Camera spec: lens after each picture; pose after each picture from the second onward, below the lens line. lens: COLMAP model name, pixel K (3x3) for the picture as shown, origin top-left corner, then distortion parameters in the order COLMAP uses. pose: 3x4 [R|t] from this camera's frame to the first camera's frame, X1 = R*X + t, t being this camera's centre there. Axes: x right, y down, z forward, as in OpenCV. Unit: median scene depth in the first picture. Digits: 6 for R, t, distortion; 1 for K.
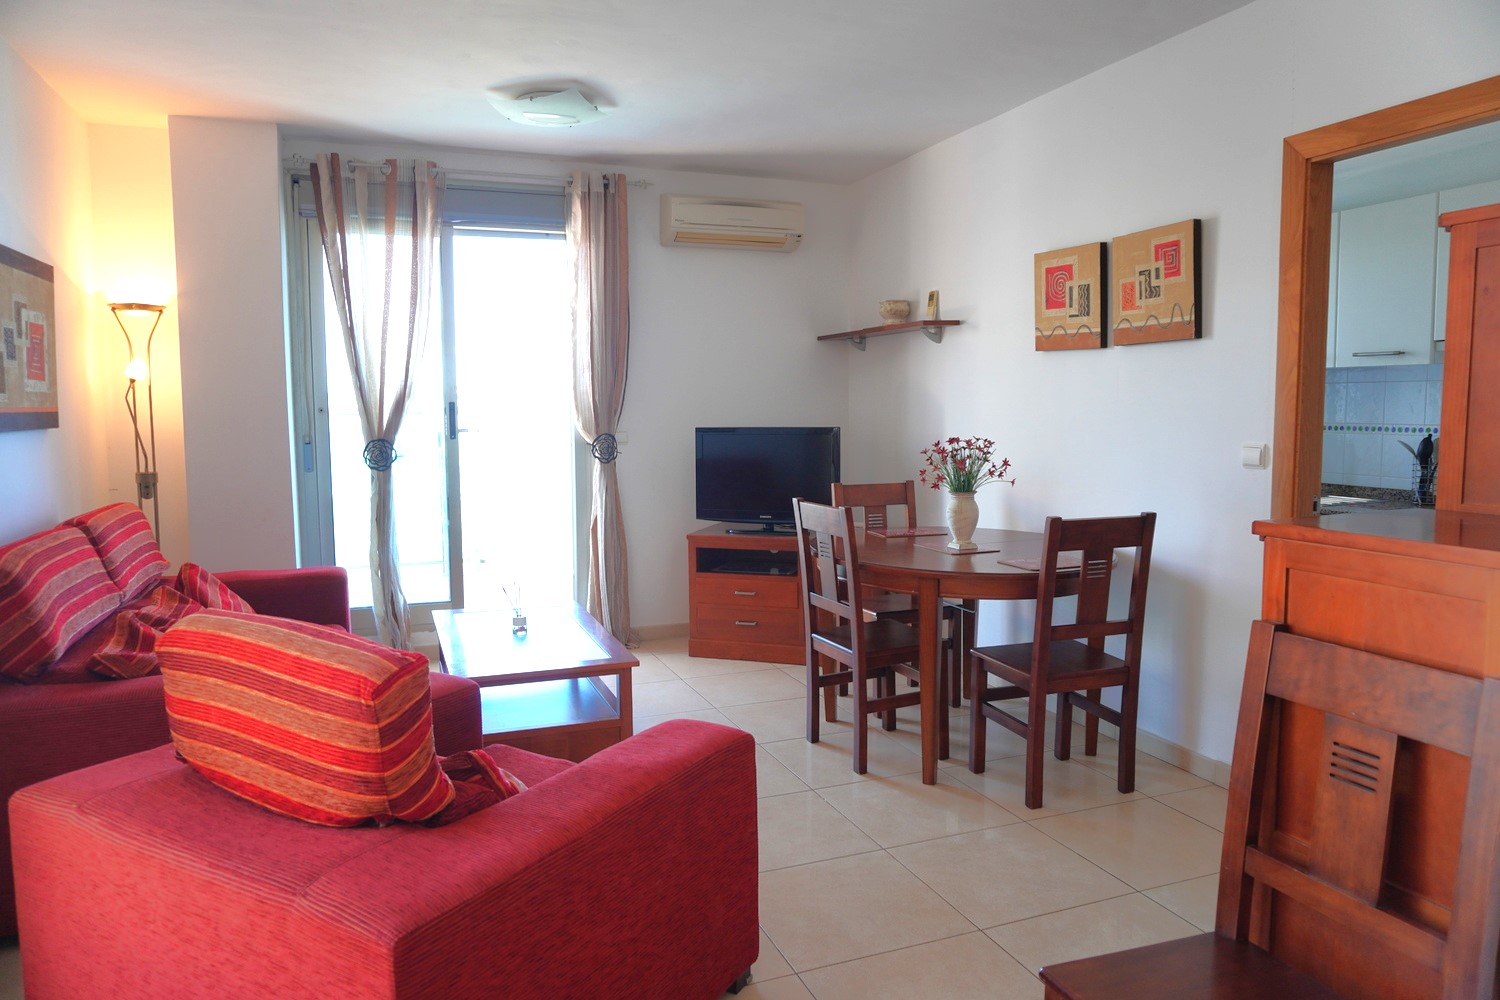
lens RADIAL K [[1002.6, 0, 750.0], [0, 1002.6, 500.0], [0, 0, 1]] dist [-0.050582, 0.035795]
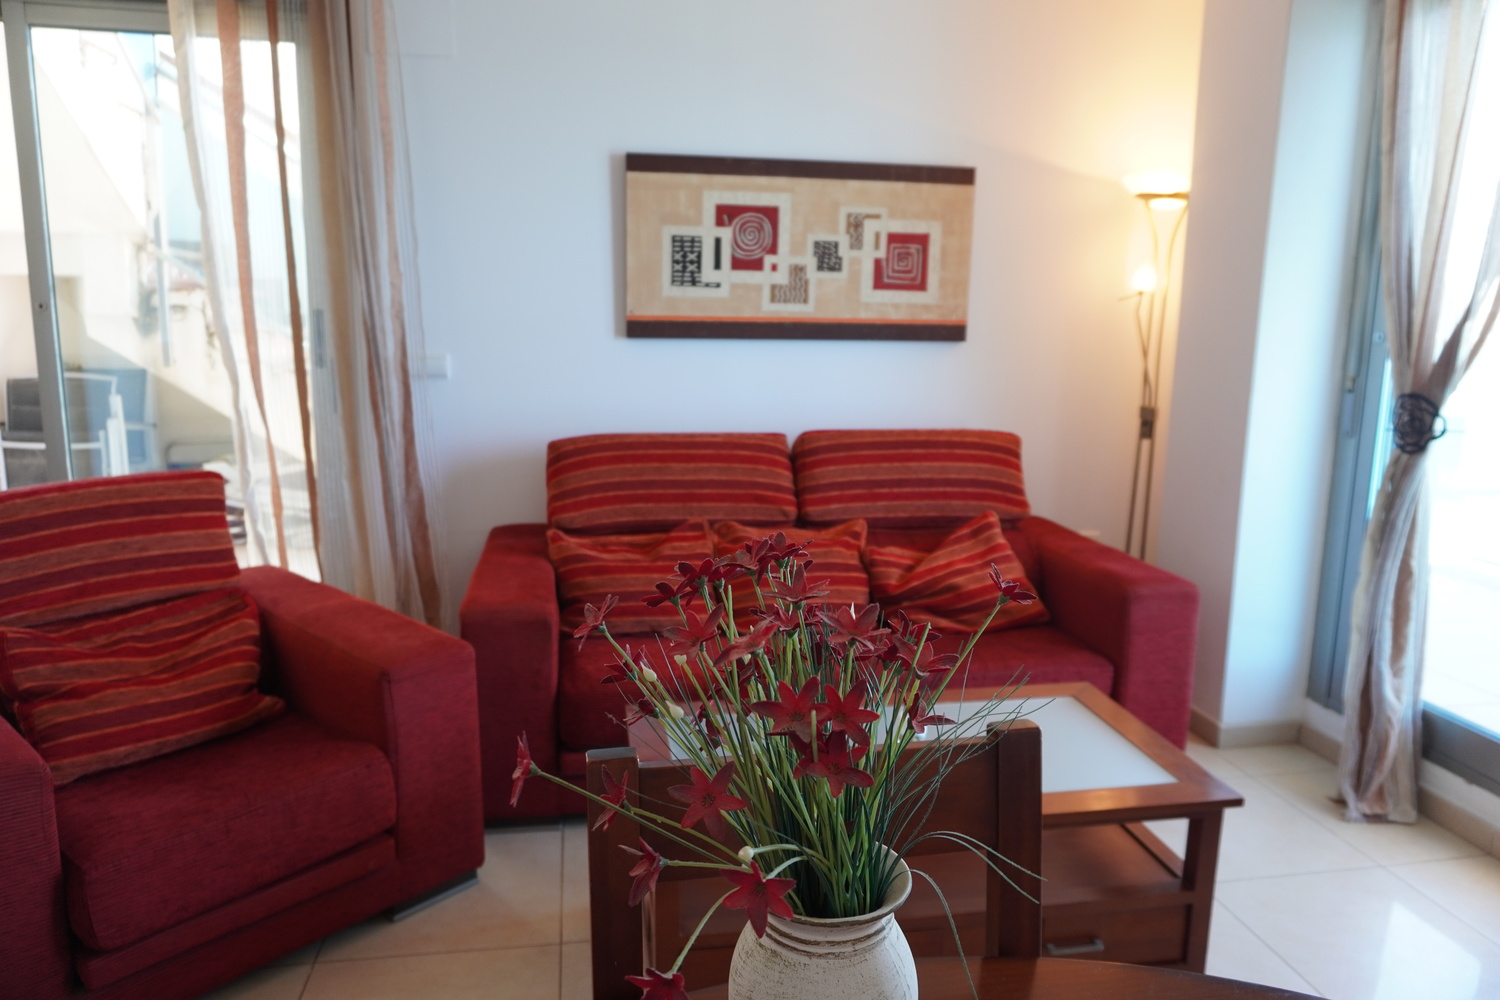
lens RADIAL K [[1002.6, 0, 750.0], [0, 1002.6, 500.0], [0, 0, 1]] dist [-0.050582, 0.035795]
pose [[-0.199954, 0.178013, -0.963499, 0.235002], [-0.108235, 0.973326, 0.202291, -0.079335], [0.973809, 0.144733, -0.175353, 0.808074]]
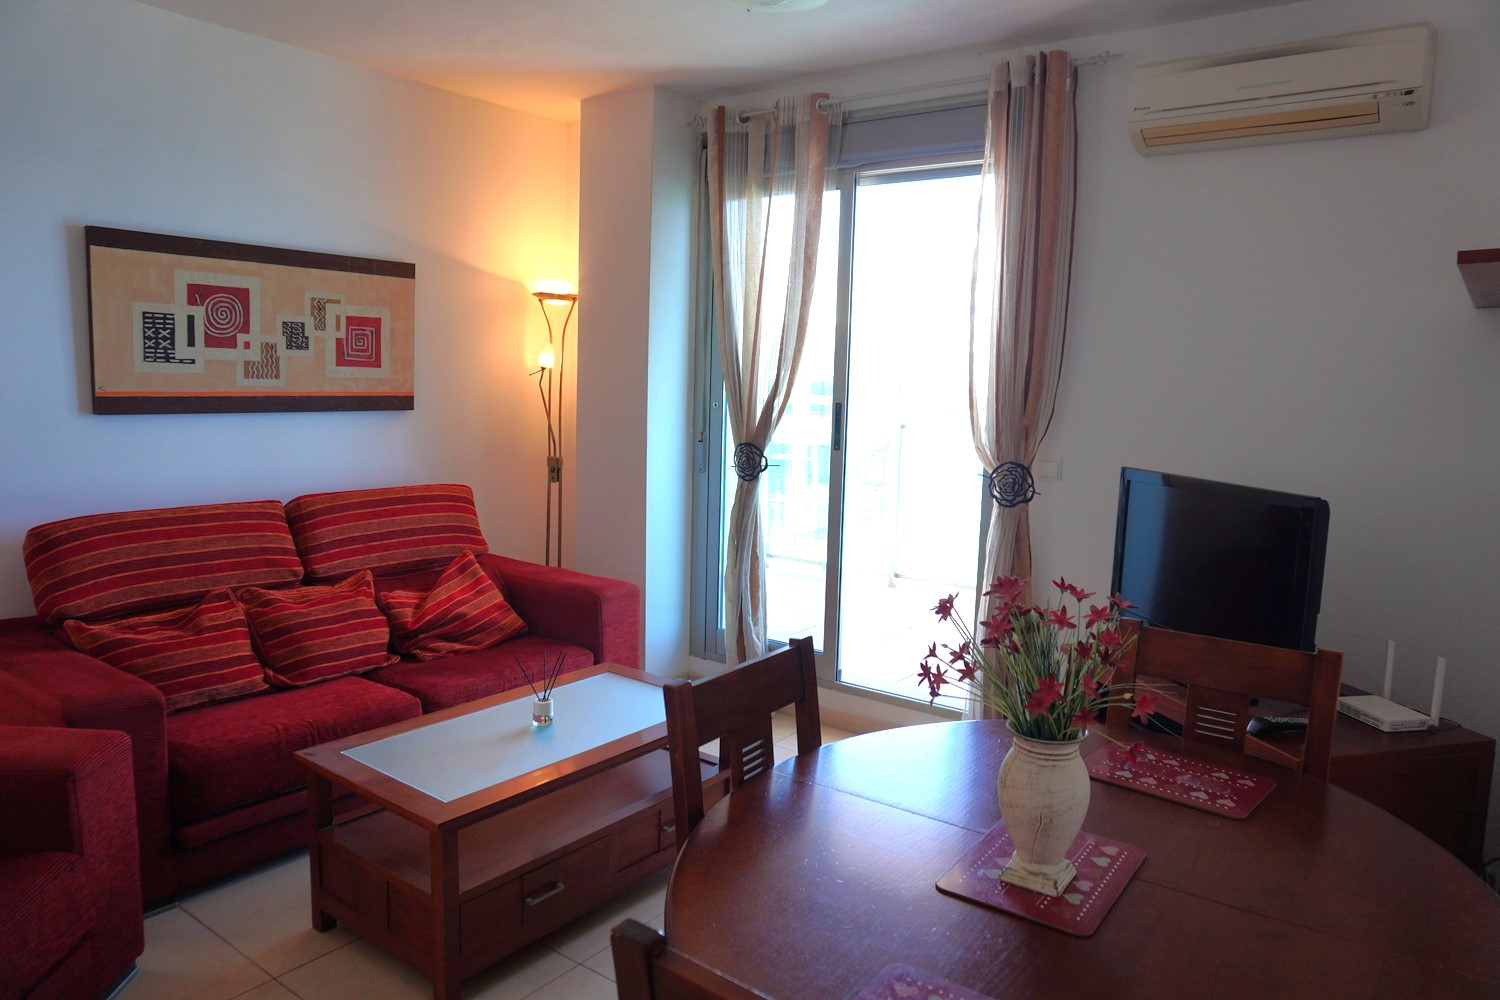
lens RADIAL K [[1002.6, 0, 750.0], [0, 1002.6, 500.0], [0, 0, 1]] dist [-0.050582, 0.035795]
pose [[0.528606, 0.127579, -0.839226, 0.364895], [-0.115547, 0.990254, 0.077758, -0.084907], [0.840967, 0.055866, 0.538195, 0.589987]]
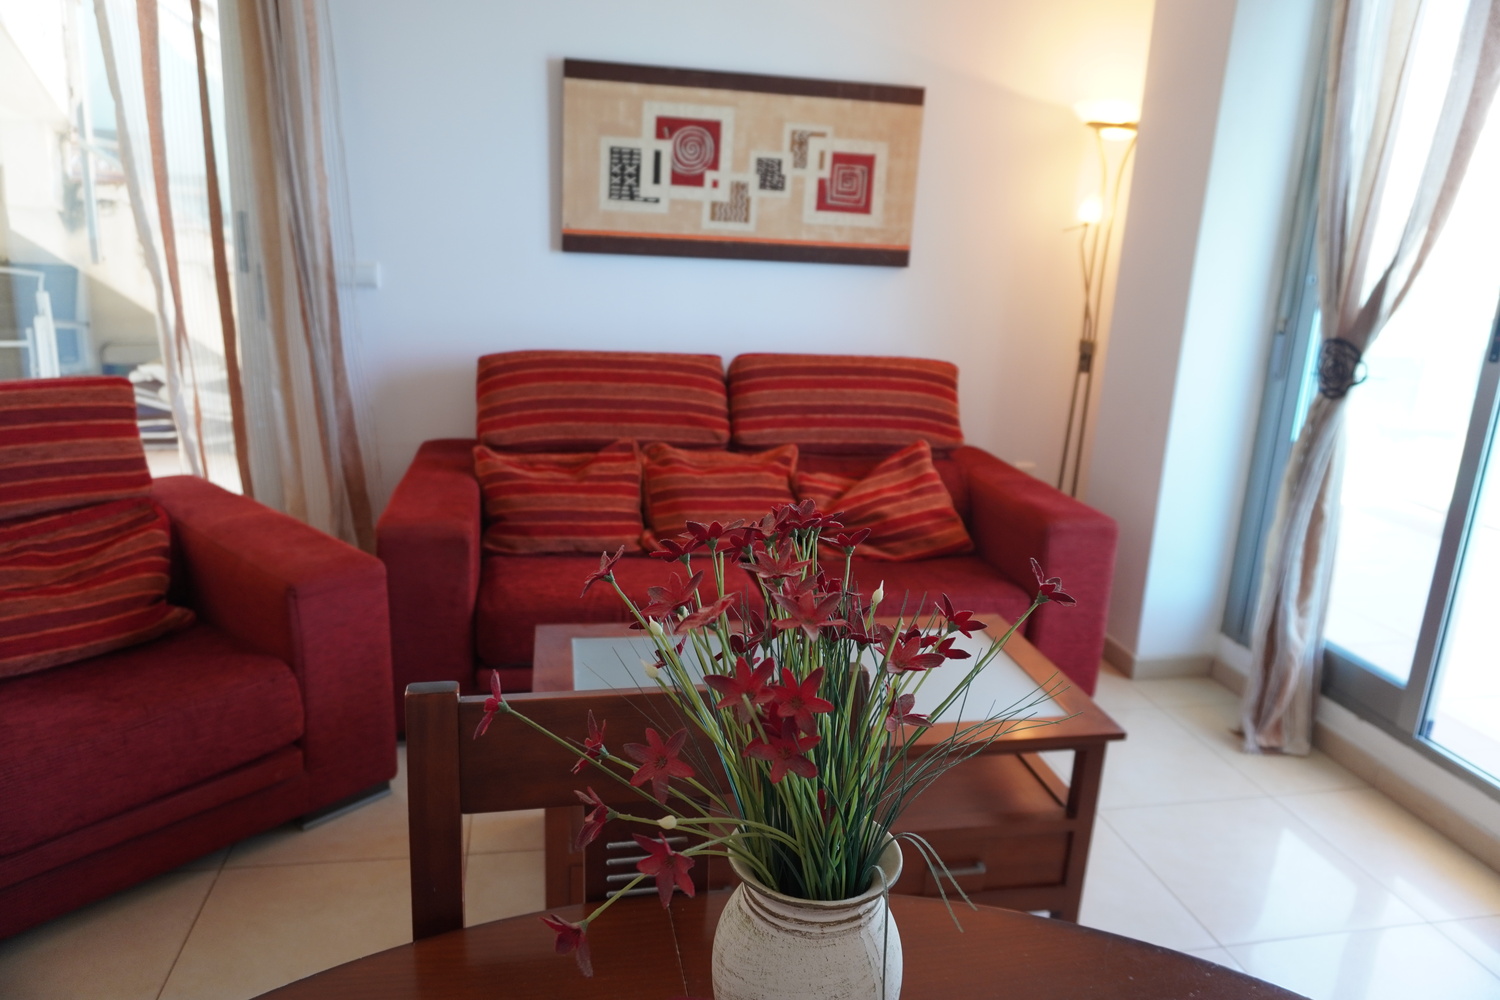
lens RADIAL K [[1002.6, 0, 750.0], [0, 1002.6, 500.0], [0, 0, 1]] dist [-0.050582, 0.035795]
pose [[-0.177097, 0.252207, -0.951330, 0.227736], [-0.144518, 0.949467, 0.278616, -0.086878], [0.973525, 0.186827, -0.131700, 0.833300]]
